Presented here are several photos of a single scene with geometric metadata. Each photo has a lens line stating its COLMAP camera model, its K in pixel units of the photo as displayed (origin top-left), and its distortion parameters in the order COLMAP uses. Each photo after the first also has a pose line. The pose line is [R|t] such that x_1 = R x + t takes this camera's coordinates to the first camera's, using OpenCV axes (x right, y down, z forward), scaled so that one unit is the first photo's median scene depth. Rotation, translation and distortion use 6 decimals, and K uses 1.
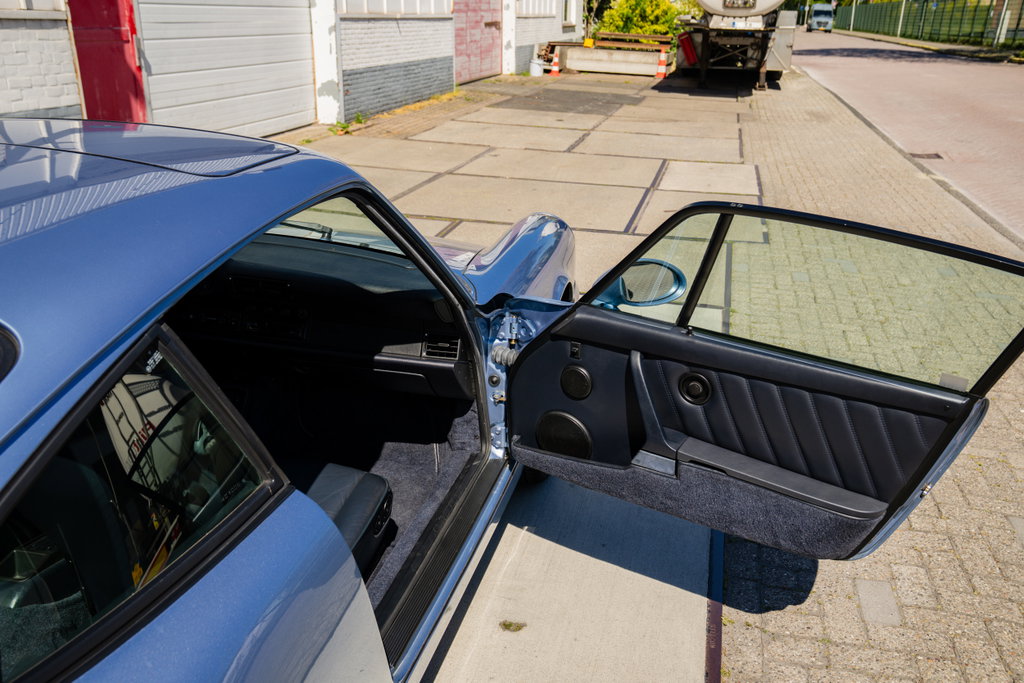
lens RADIAL K [[928.3, 0, 518.6], [0, 928.3, 309.7], [0, 0, 1]] dist [-0.025885, 0.099341]
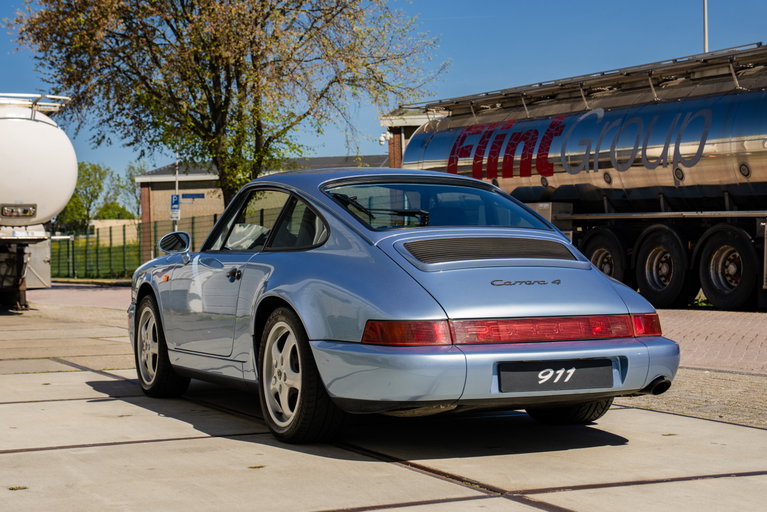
lens RADIAL K [[1357.0, 0, 356.7], [0, 1357.0, 267.6], [0, 0, 1]] dist [0.199173, 0.000000]
pose [[0.796895, -0.037053, 0.602981, -0.274192], [0.218173, 0.948406, -0.230057, 0.094638], [-0.563347, 0.314885, 0.763864, -0.185903]]
